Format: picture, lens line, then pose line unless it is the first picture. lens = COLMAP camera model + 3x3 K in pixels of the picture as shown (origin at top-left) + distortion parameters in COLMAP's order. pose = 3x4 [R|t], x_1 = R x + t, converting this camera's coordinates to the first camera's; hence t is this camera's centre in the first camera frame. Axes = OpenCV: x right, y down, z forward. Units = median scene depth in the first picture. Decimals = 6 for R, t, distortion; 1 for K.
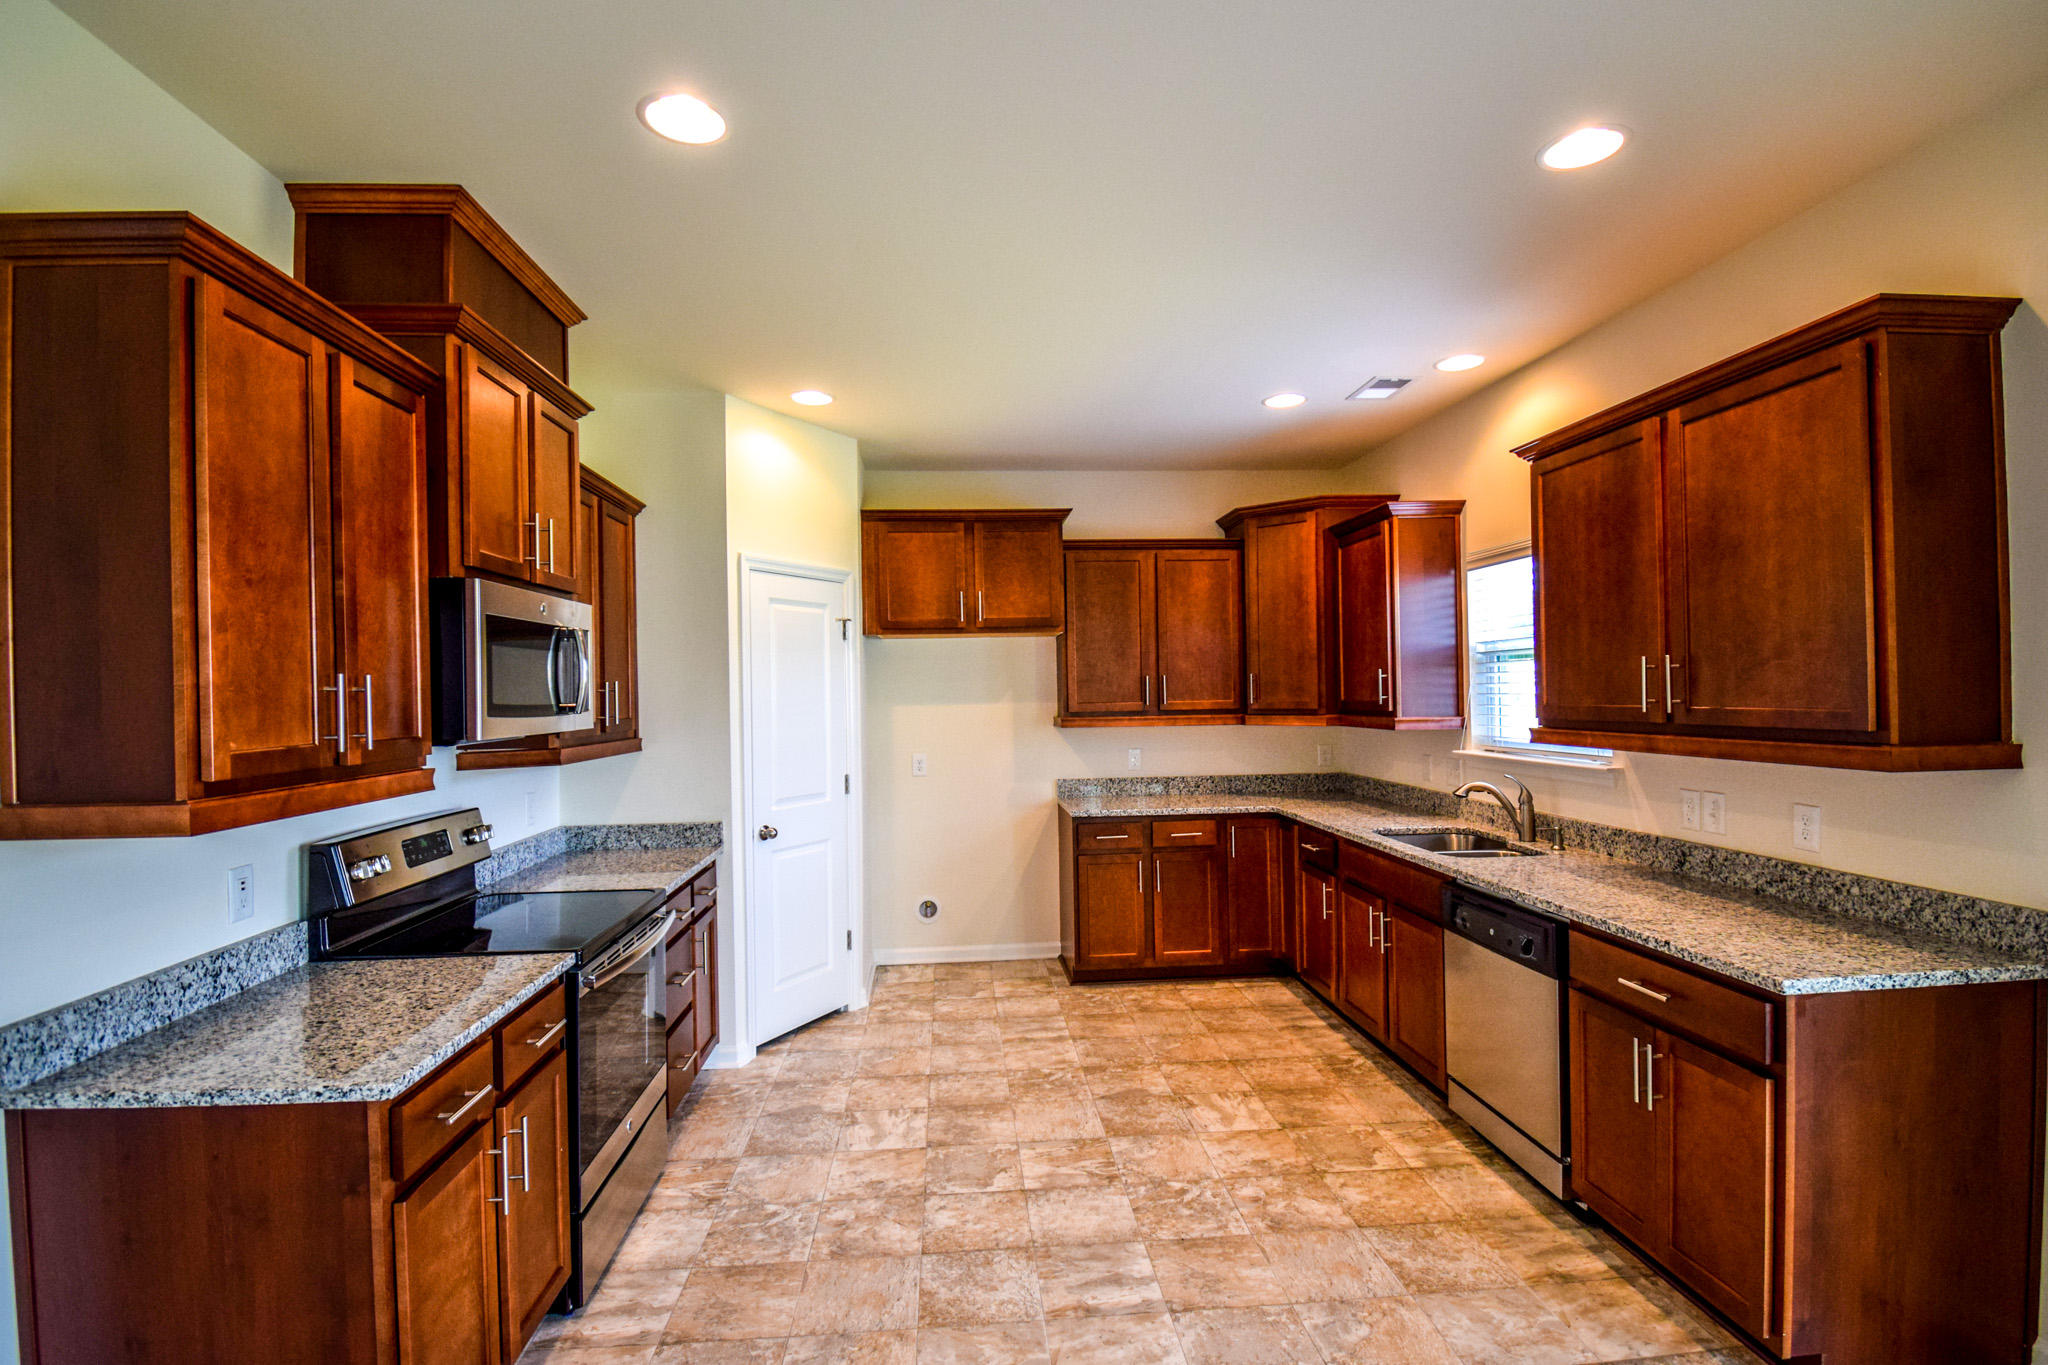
lens RADIAL K [[956.4, 0, 1007.5], [0, 956.4, 690.6], [0, 0, 1]] dist [0.018375, -0.026289]
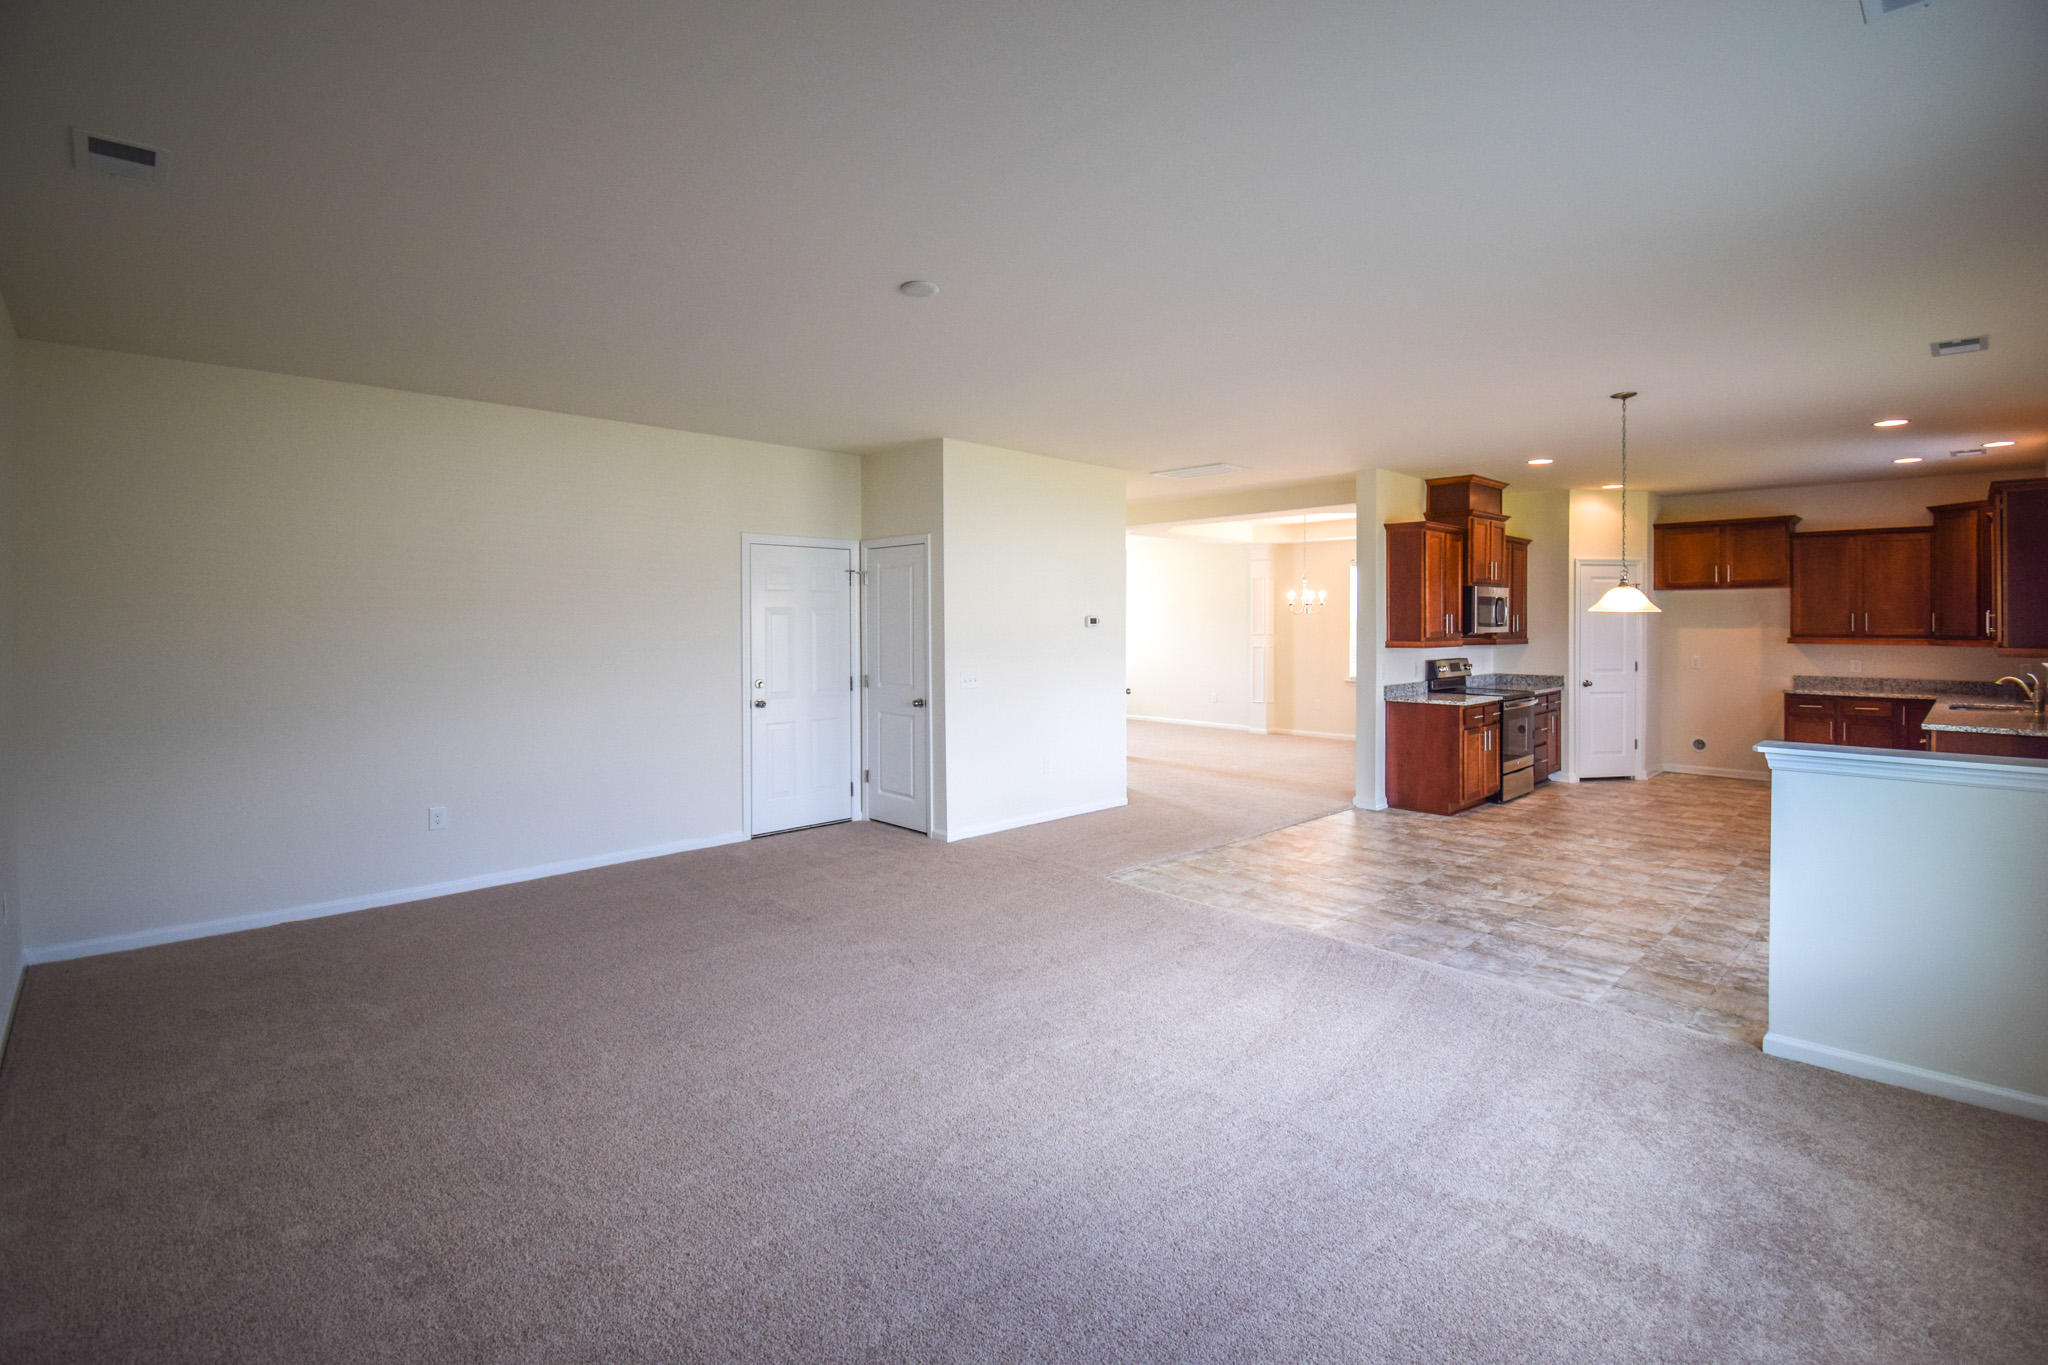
lens RADIAL K [[1019.4, 0, 1048.9], [0, 1019.4, 620.3], [0, 0, 1]] dist [0.043933, -0.020210]
pose [[0.680356, 0.017194, -0.732680, 0.663412], [-0.011040, 0.999852, 0.013213, -0.015362], [0.732799, -0.000901, 0.680445, -1.575174]]
